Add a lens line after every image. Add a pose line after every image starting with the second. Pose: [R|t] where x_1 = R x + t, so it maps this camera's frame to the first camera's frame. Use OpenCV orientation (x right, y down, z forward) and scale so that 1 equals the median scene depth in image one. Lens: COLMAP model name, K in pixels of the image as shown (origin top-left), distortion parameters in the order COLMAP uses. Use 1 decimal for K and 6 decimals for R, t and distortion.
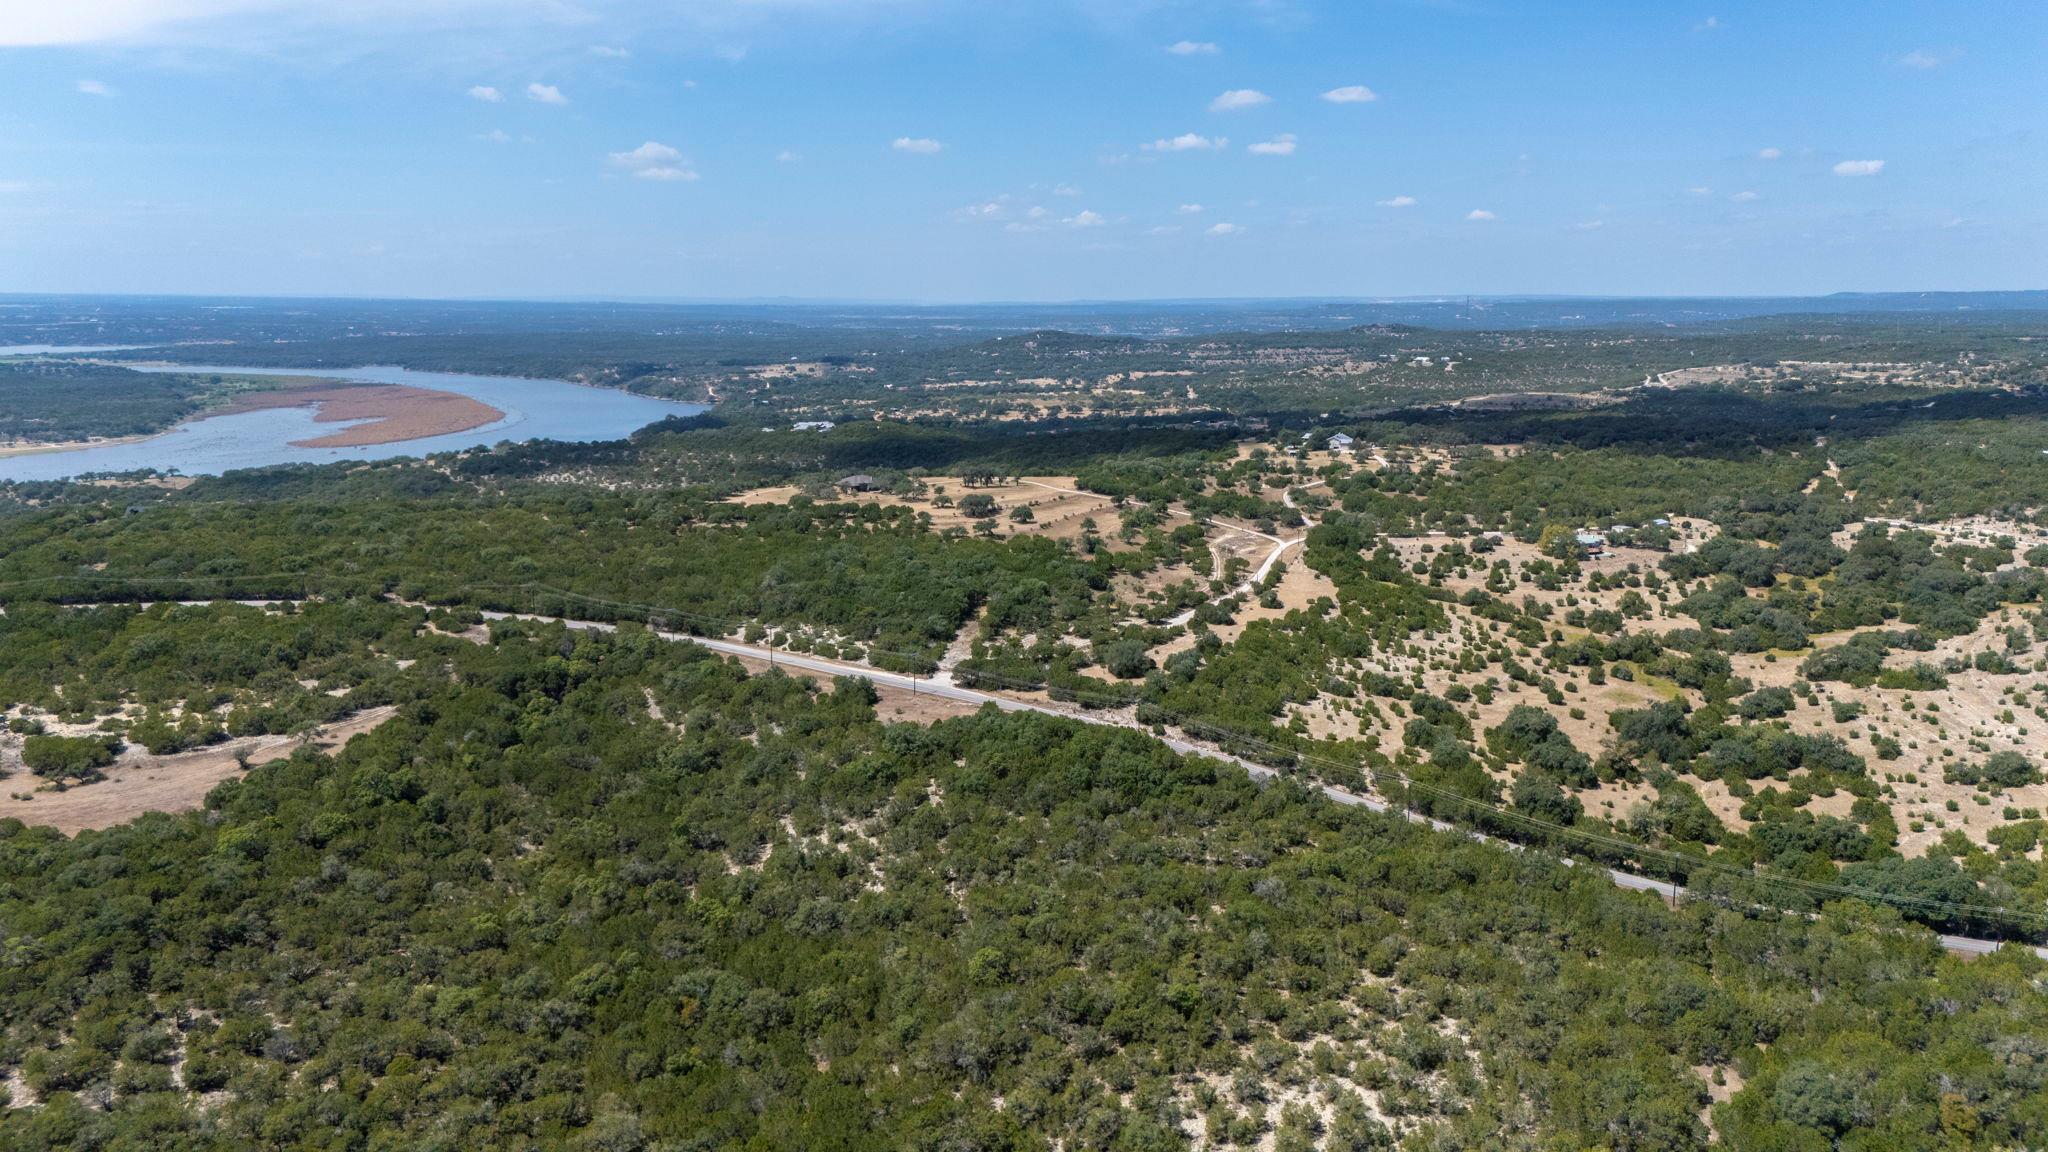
lens RADIAL K [[1516.3, 0, 1027.3], [0, 1516.3, 580.3], [0, 0, 1]] dist [0.060274, -0.039740]
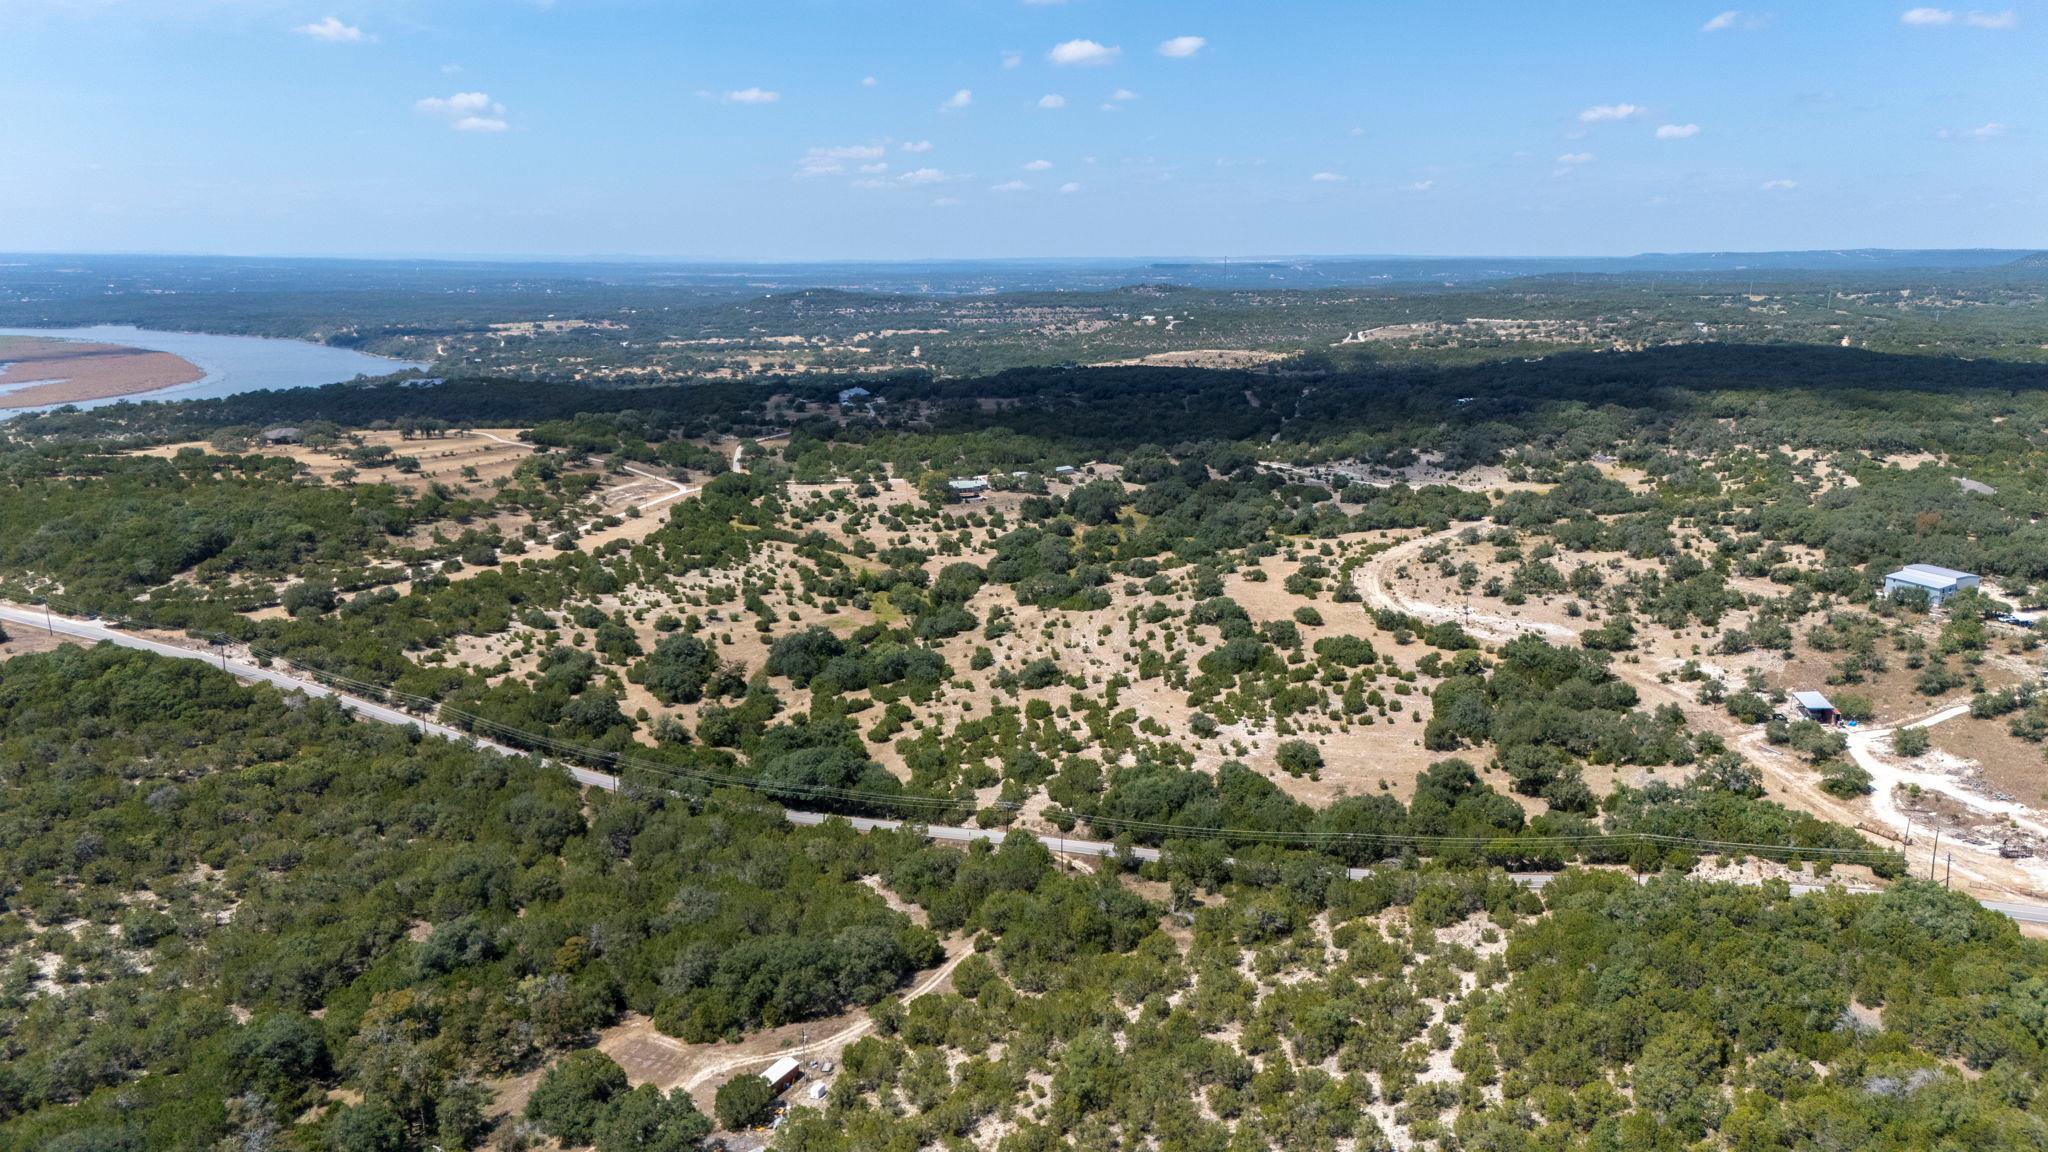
lens RADIAL K [[1516.3, 0, 1016.9], [0, 1516.3, 581.5], [0, 0, 1]] dist [0.060274, -0.039740]
pose [[0.996174, -0.017171, 0.085687, 0.077059], [0.014862, 0.999511, 0.027515, 0.003262], [-0.086118, -0.026136, 0.995942, -0.017416]]
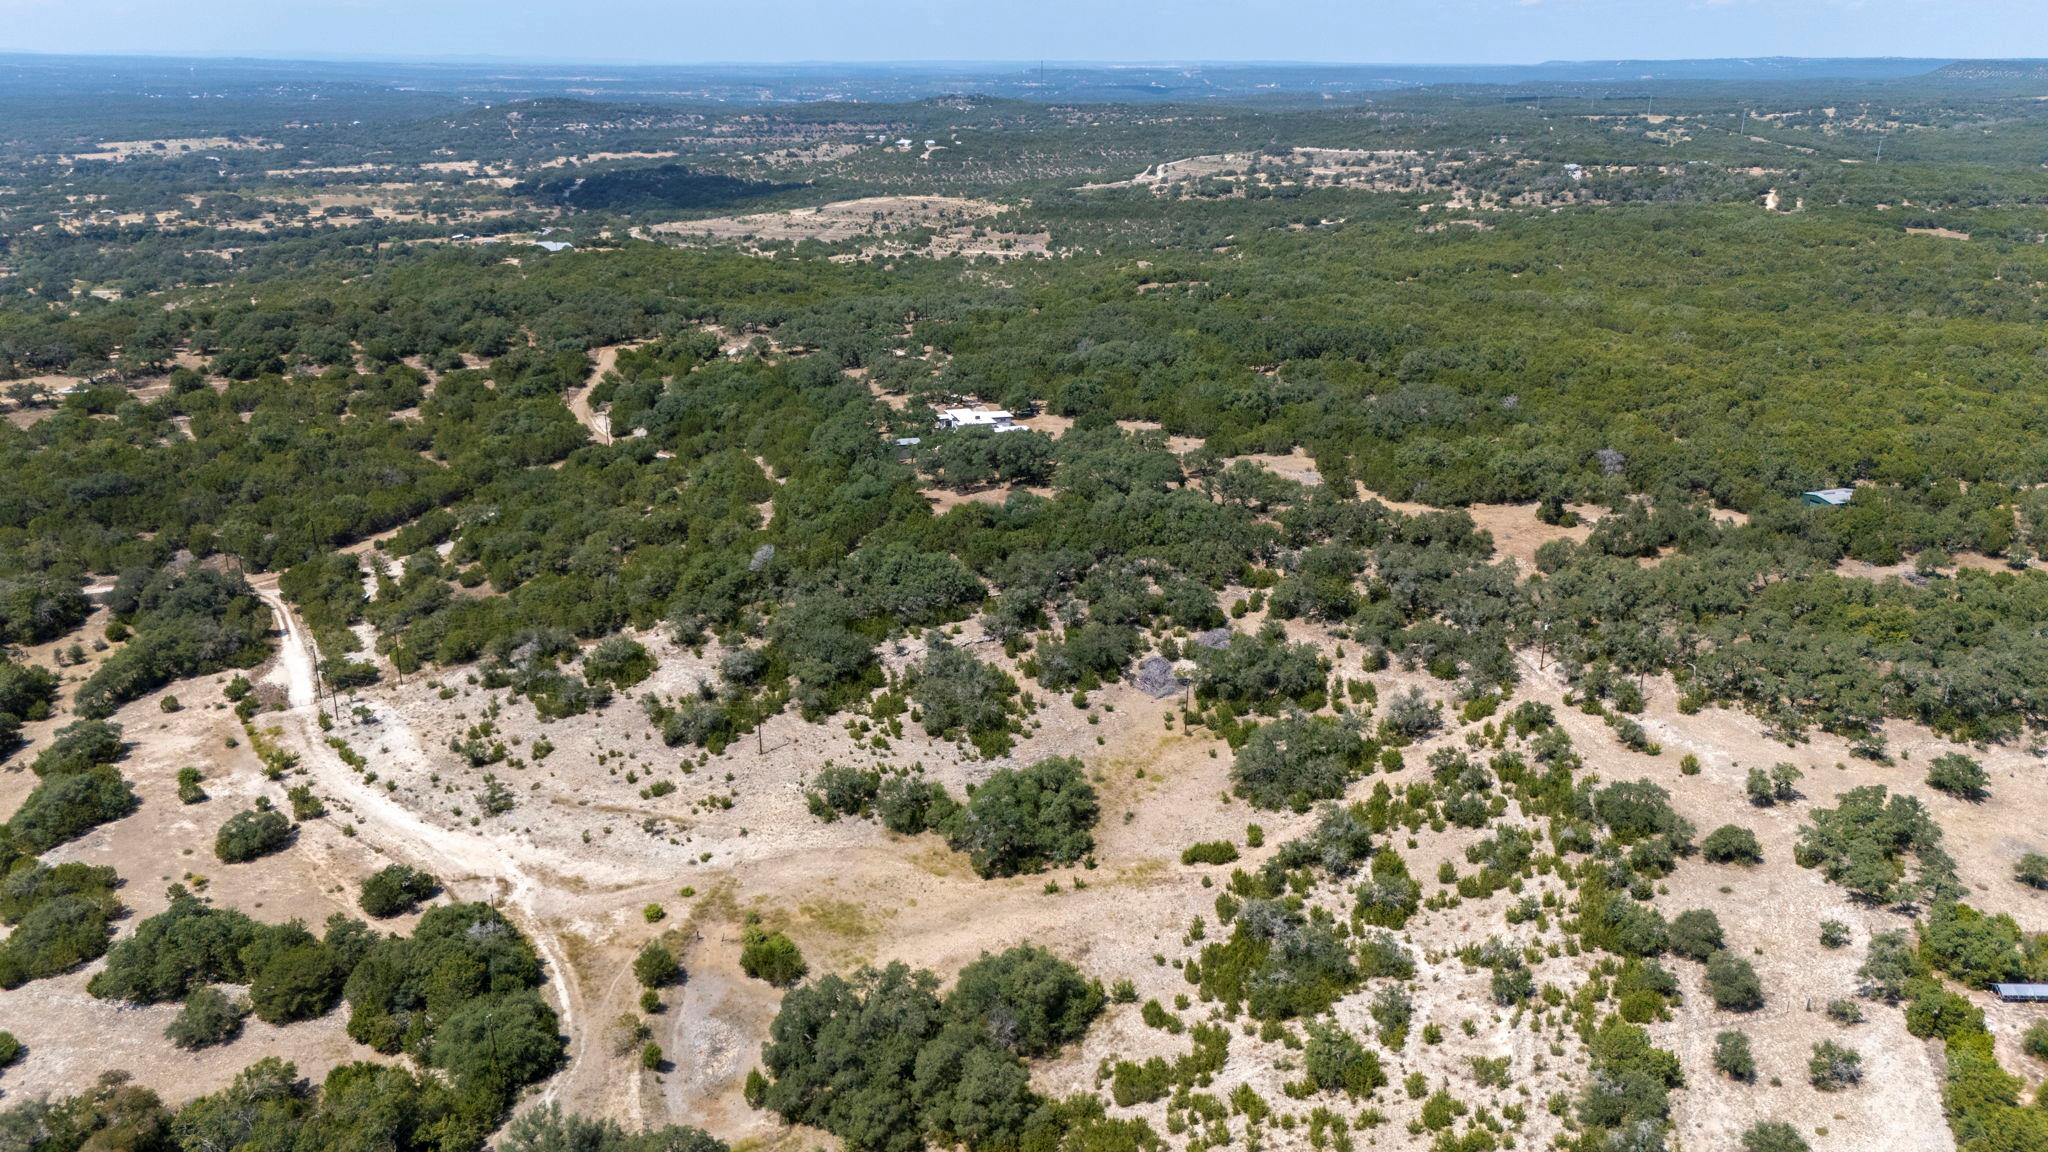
lens RADIAL K [[1530.3, 0, 1015.0], [0, 1530.3, 564.1], [0, 0, 1]] dist [0.068850, -0.056207]
pose [[0.989043, -0.039369, 0.142280, 0.186375], [0.020226, 0.990834, 0.133563, -0.030557], [-0.146234, -0.129221, 0.980774, 0.160062]]
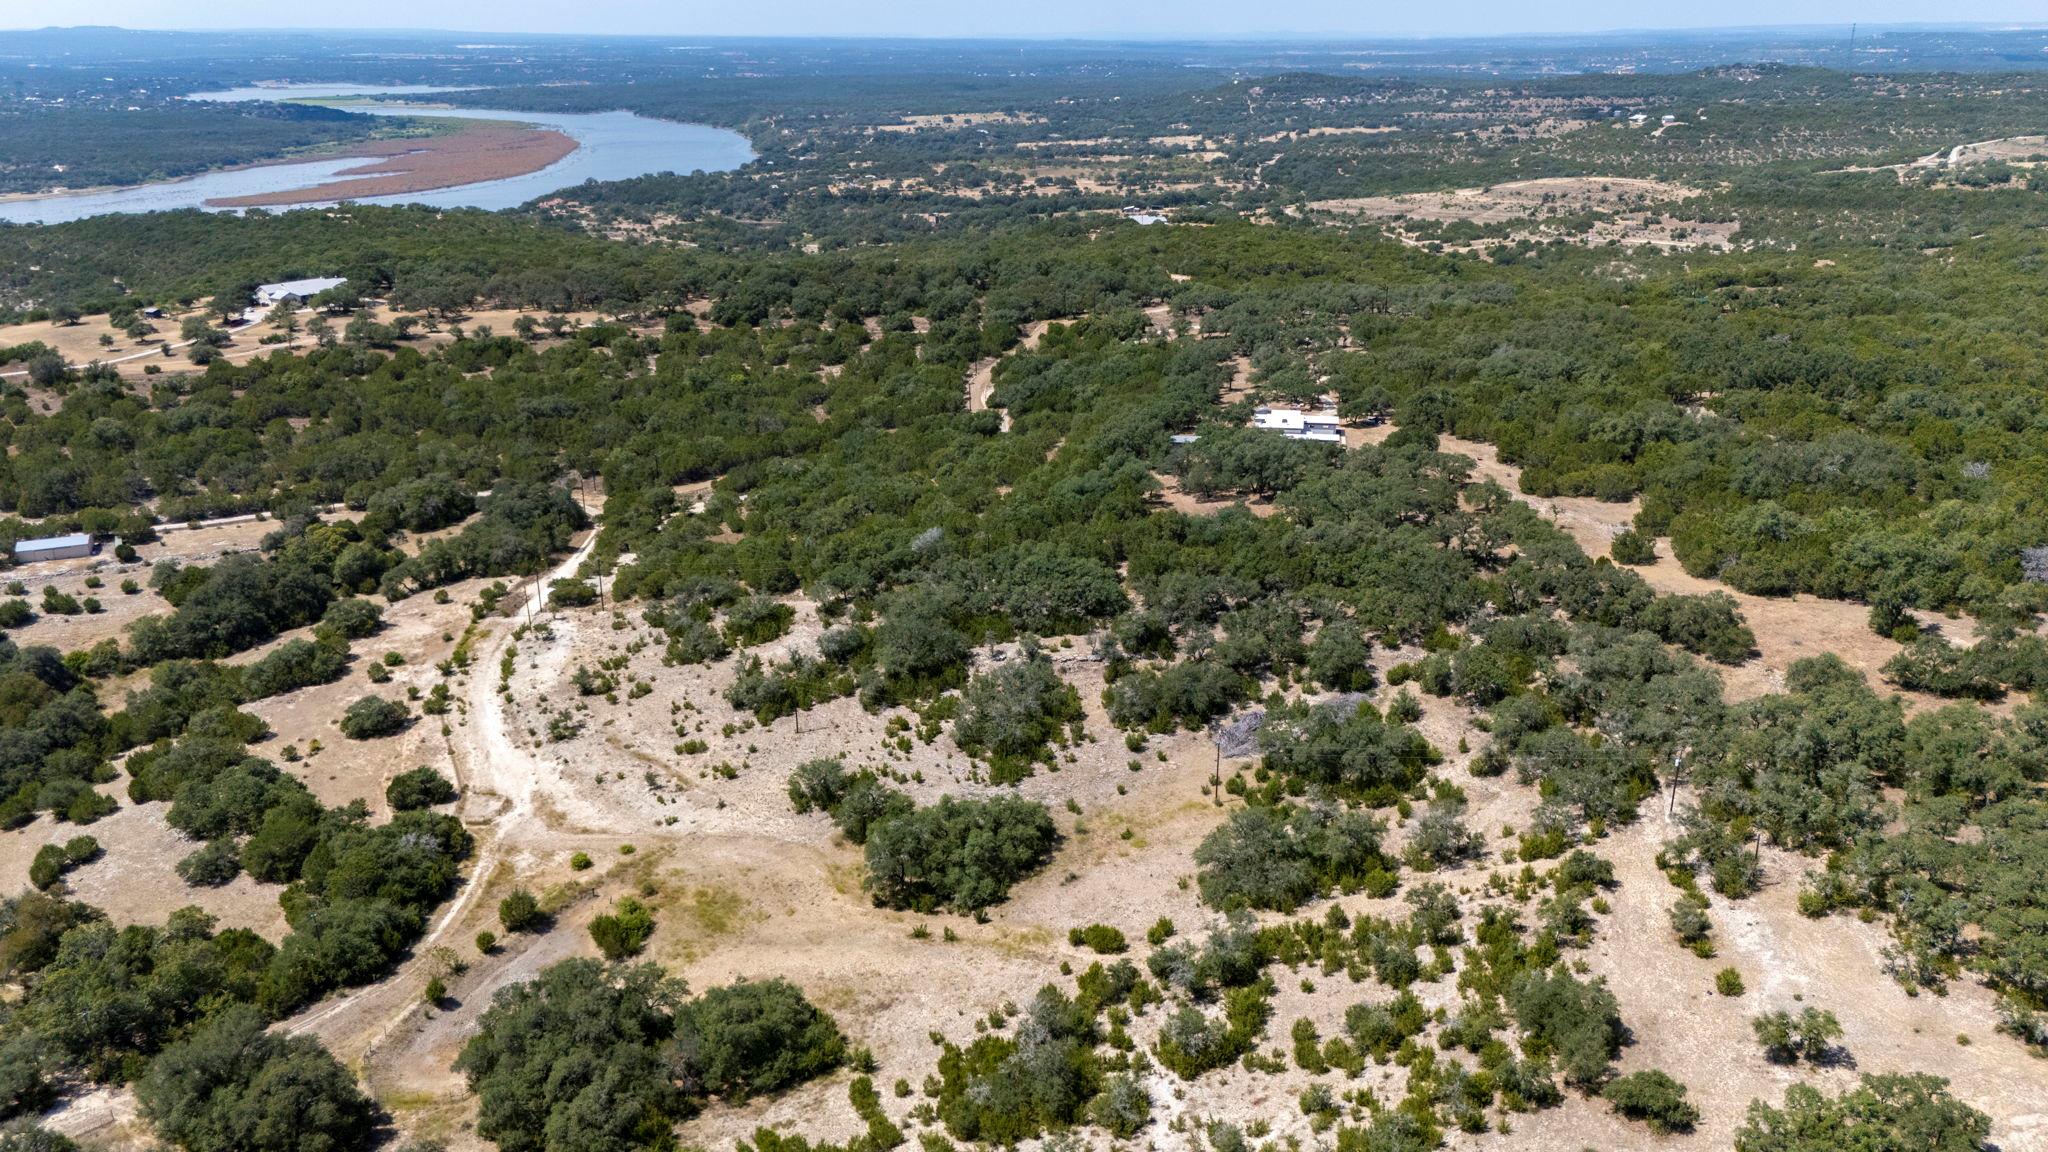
lens RADIAL K [[1530.3, 0, 1016.0], [0, 1530.3, 588.3], [0, 0, 1]] dist [0.068850, -0.056207]
pose [[0.945900, 0.106620, -0.306440, 0.221416], [-0.055649, 0.983783, 0.170513, -0.032063], [0.319651, -0.144235, 0.936493, 0.170071]]
